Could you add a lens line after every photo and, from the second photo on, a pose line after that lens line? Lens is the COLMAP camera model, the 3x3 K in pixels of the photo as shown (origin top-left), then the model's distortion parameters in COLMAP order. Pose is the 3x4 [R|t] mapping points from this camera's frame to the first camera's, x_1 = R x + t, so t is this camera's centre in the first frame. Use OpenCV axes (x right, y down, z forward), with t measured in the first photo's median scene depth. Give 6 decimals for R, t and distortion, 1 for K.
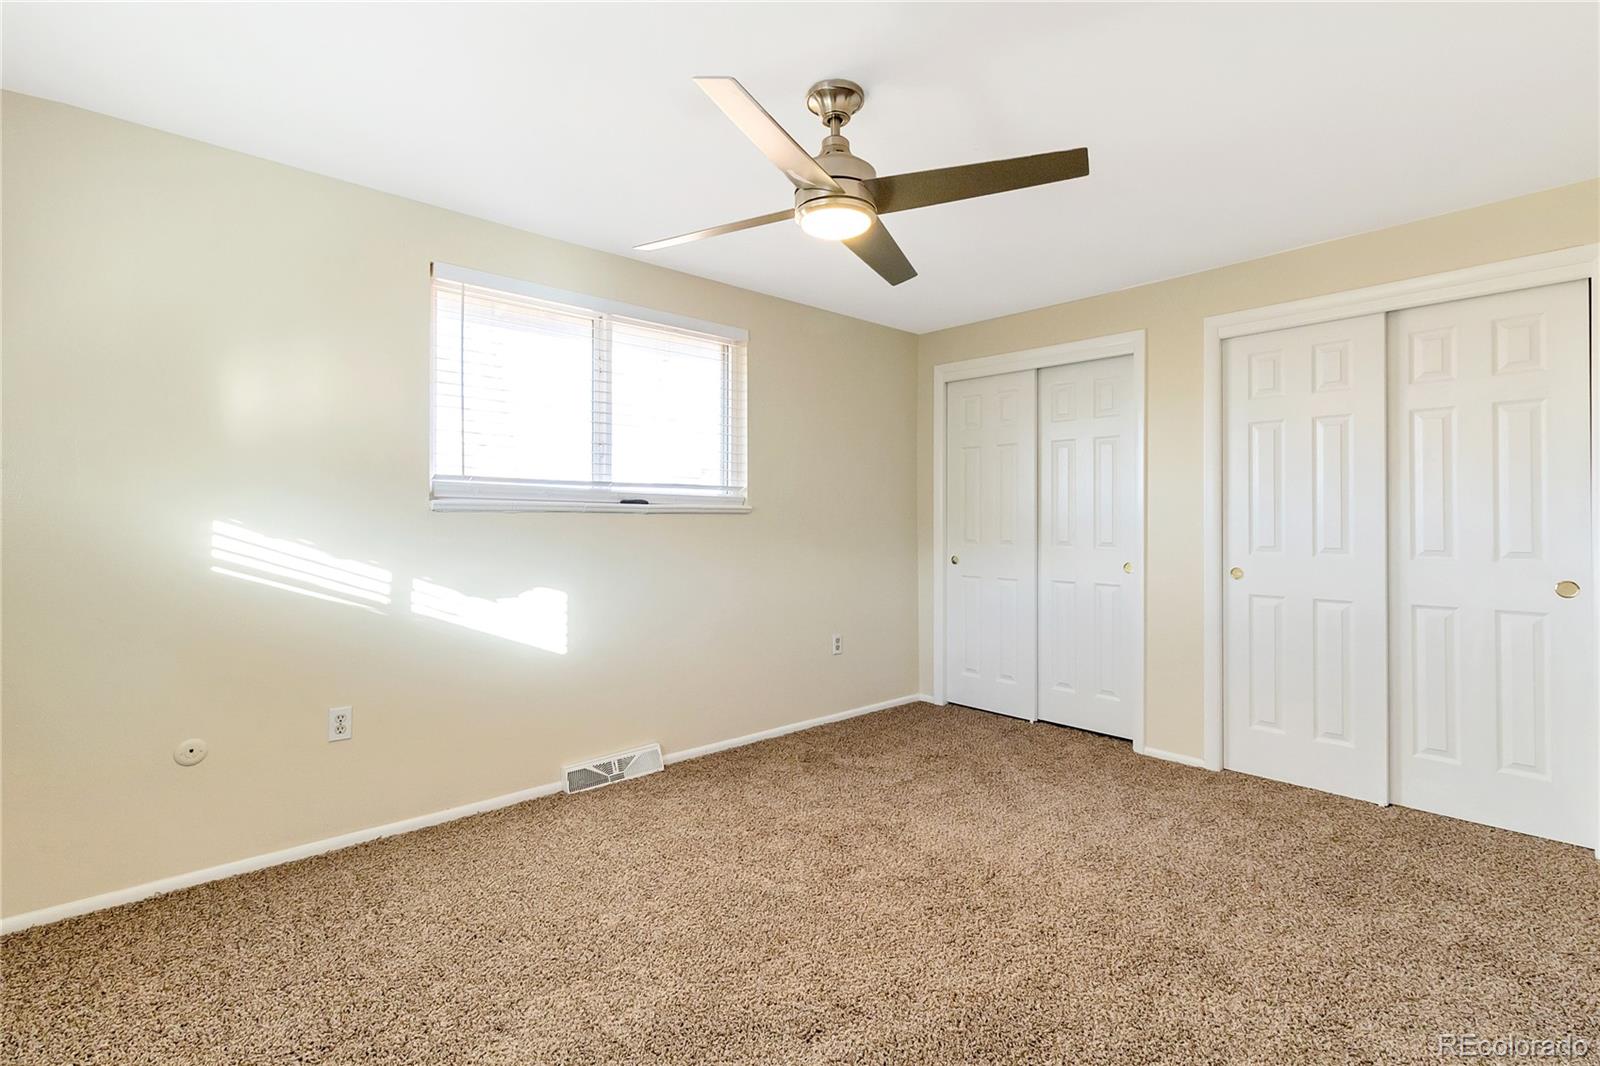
lens RADIAL K [[759.1, 0, 806.4], [0, 759.1, 511.3], [0, 0, 1]] dist [-0.002273, -0.000020]
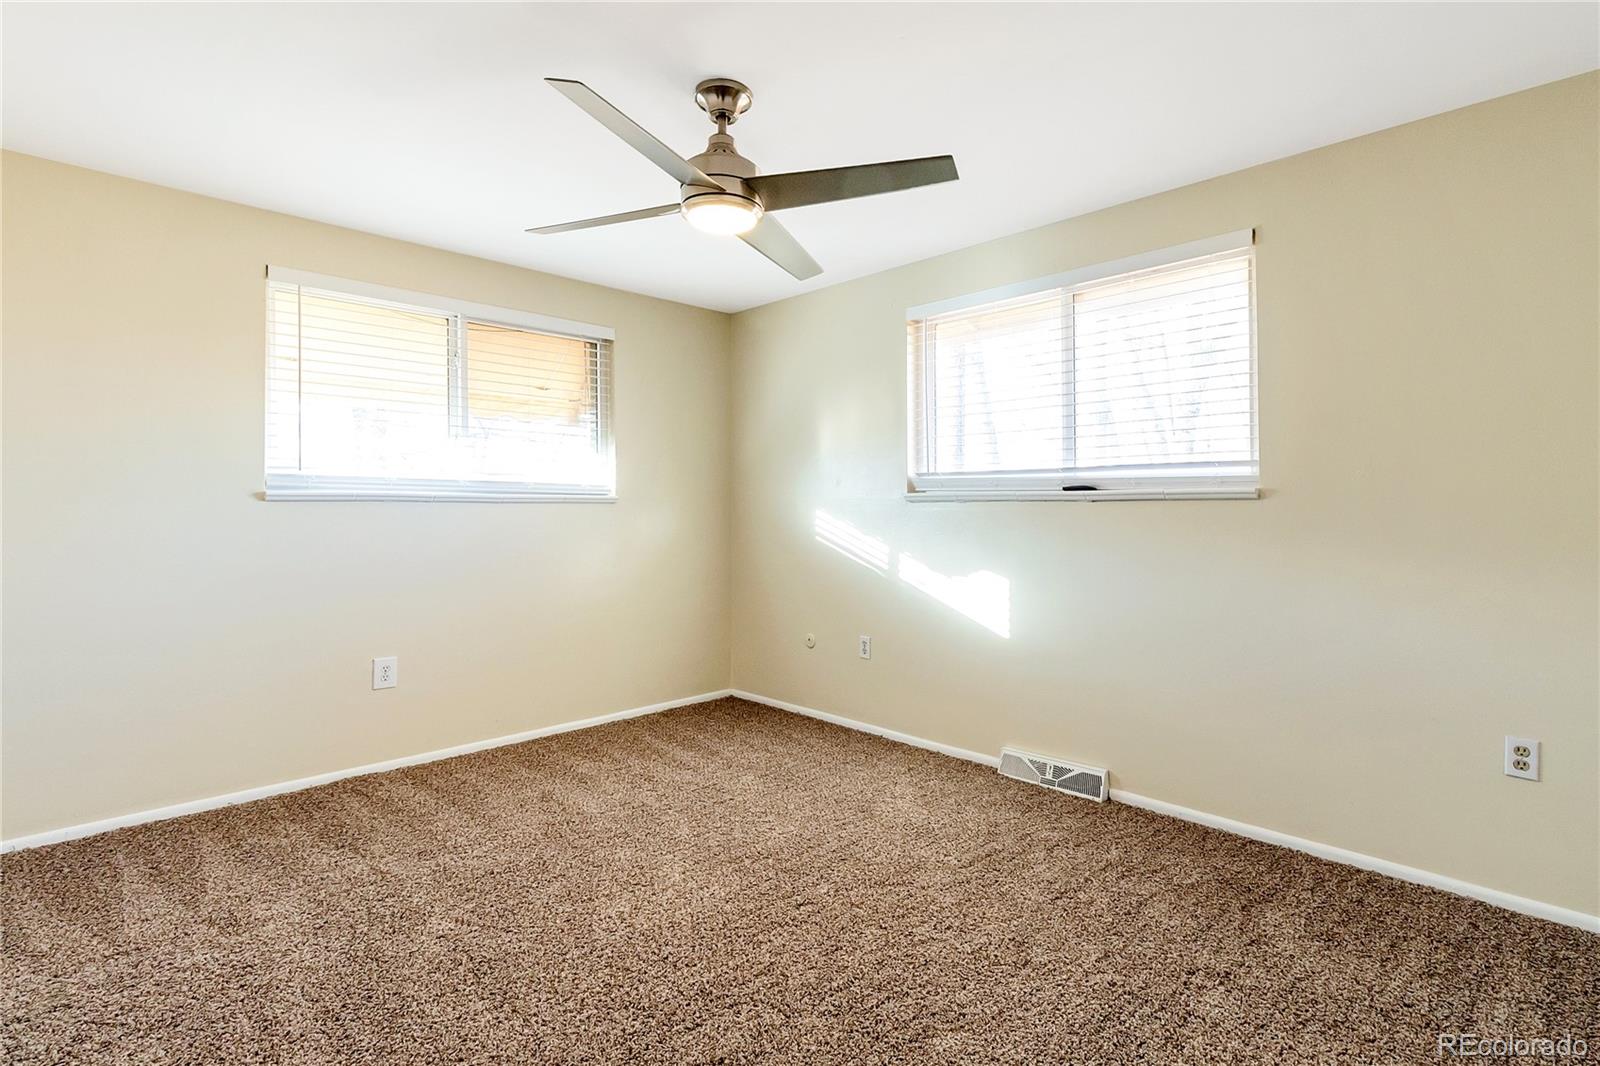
lens RADIAL K [[759.1, 0, 806.4], [0, 759.1, 511.3], [0, 0, 1]] dist [-0.002273, -0.000020]
pose [[0.019860, -0.001882, -0.999801, 0.706786], [0.008899, 0.999959, -0.001706, 0.014279], [0.999763, -0.008864, 0.019876, 0.706413]]
